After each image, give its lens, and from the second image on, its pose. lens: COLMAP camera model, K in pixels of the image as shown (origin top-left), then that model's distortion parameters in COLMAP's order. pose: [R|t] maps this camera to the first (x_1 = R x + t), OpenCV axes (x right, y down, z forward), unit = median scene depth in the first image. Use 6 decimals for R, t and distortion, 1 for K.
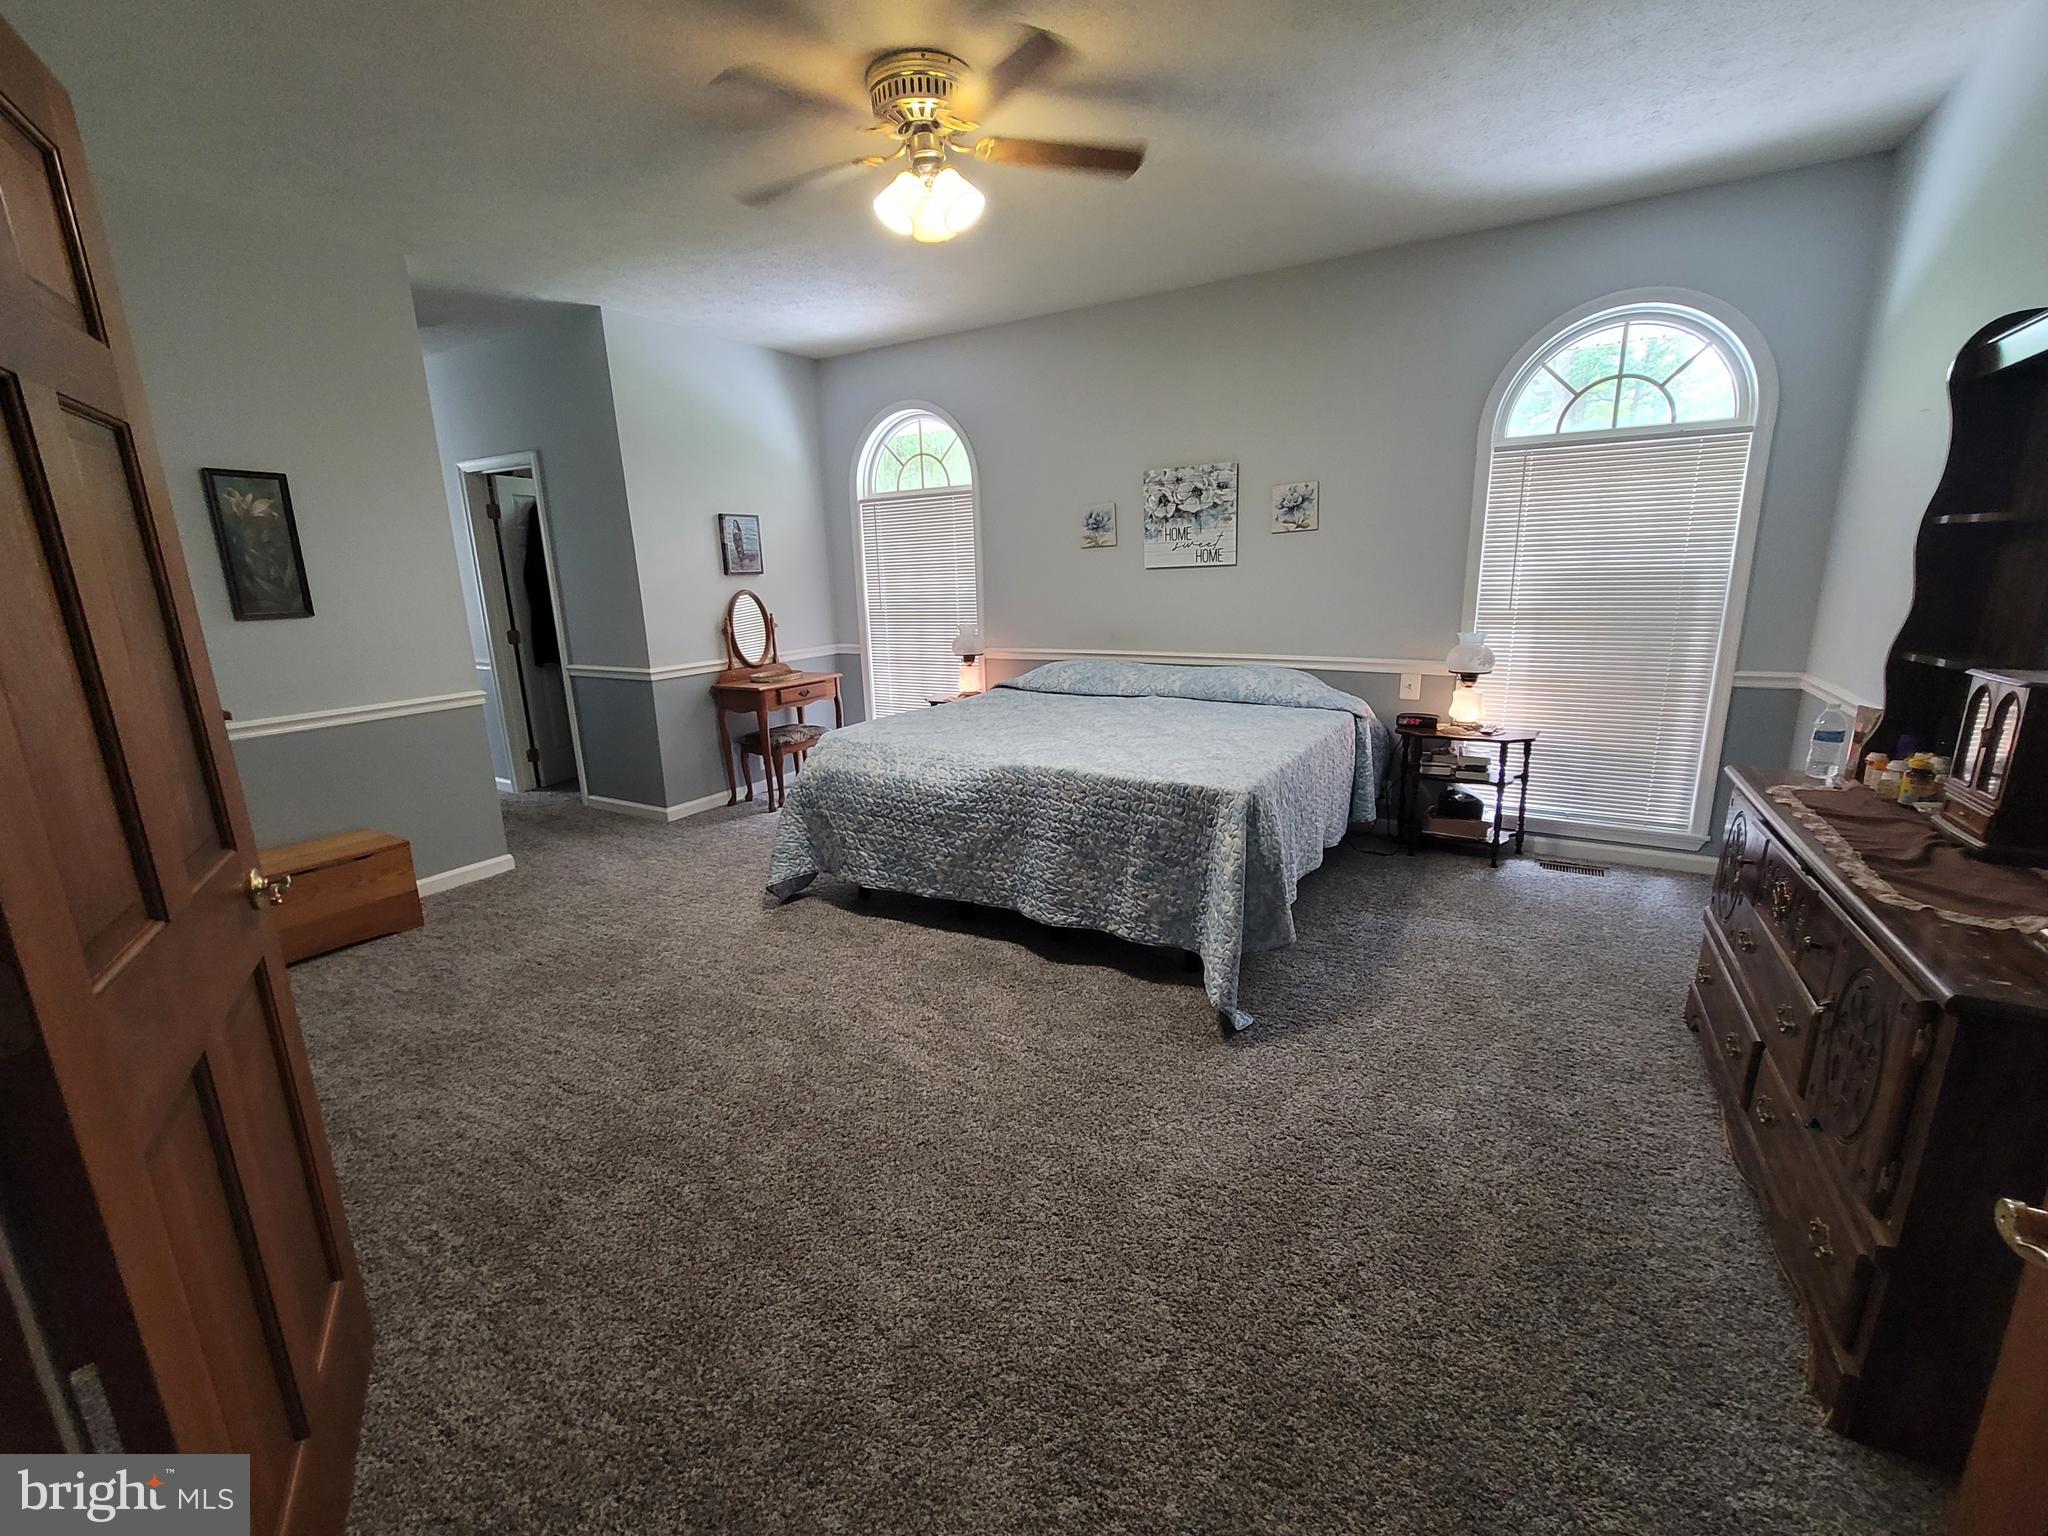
lens RADIAL K [[839.1, 0, 1024.0], [0, 839.1, 768.0], [0, 0, 1]] dist [-0.000061, -0.000145]
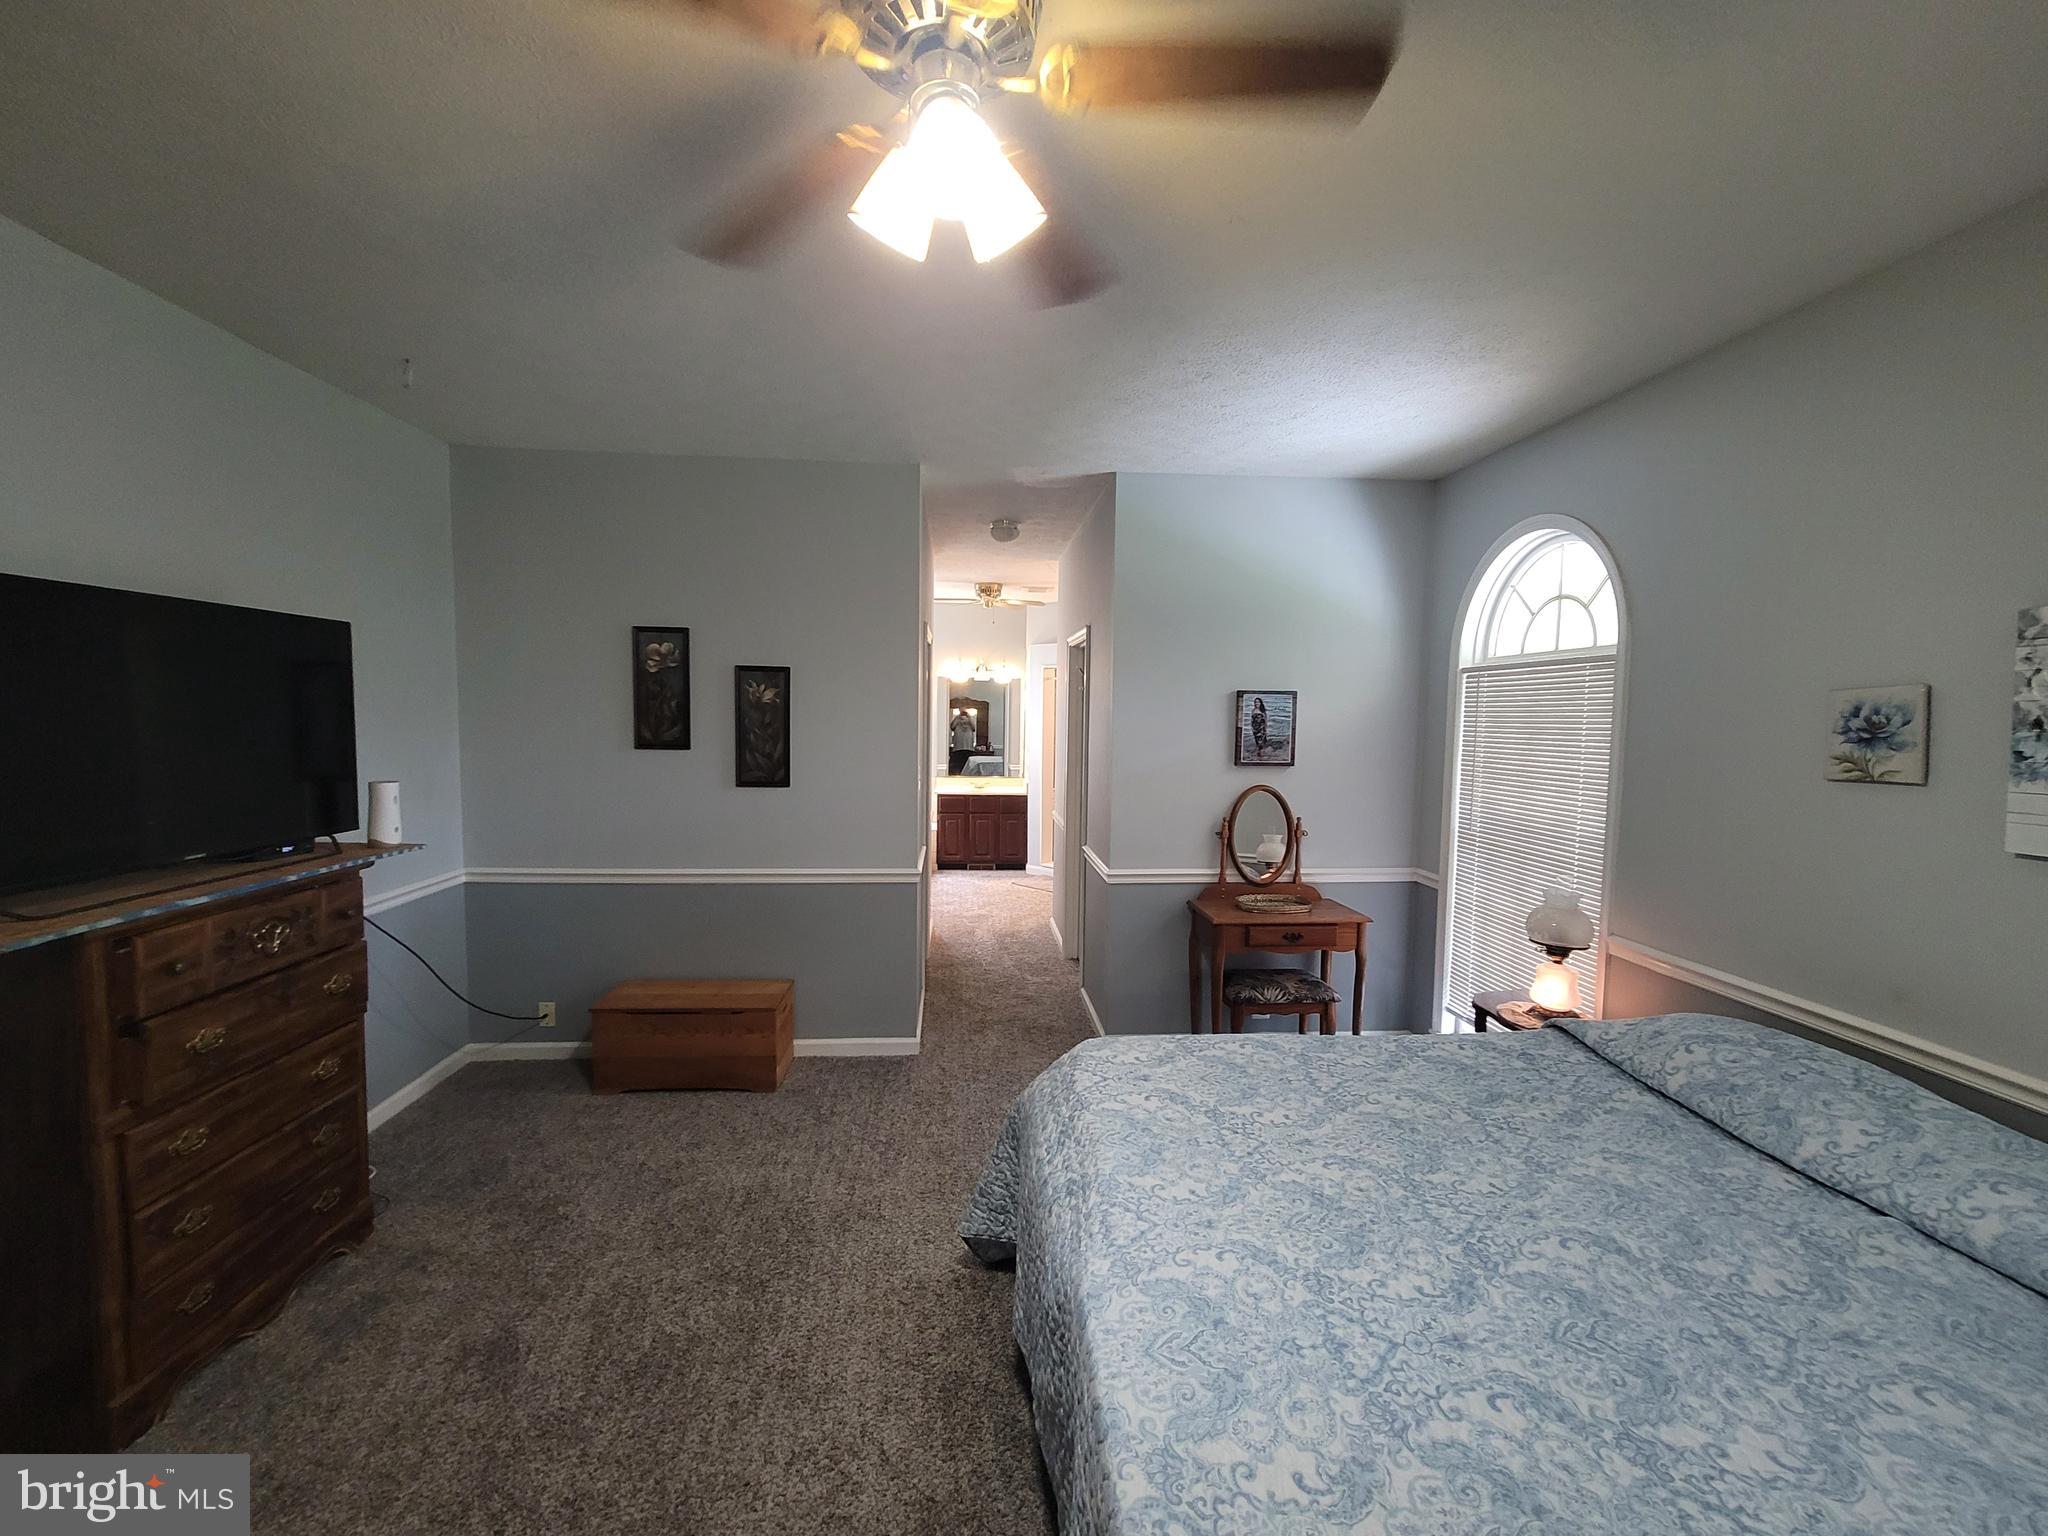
lens RADIAL K [[850.0, 0, 1024.0], [0, 850.0, 768.0], [0, 0, 1]] dist [-0.000030, -0.000148]
pose [[0.576452, 0.089722, -0.812190, 0.179635], [-0.219896, 0.974320, -0.048439, -0.144660], [0.786987, 0.206520, 0.581378, 0.378767]]
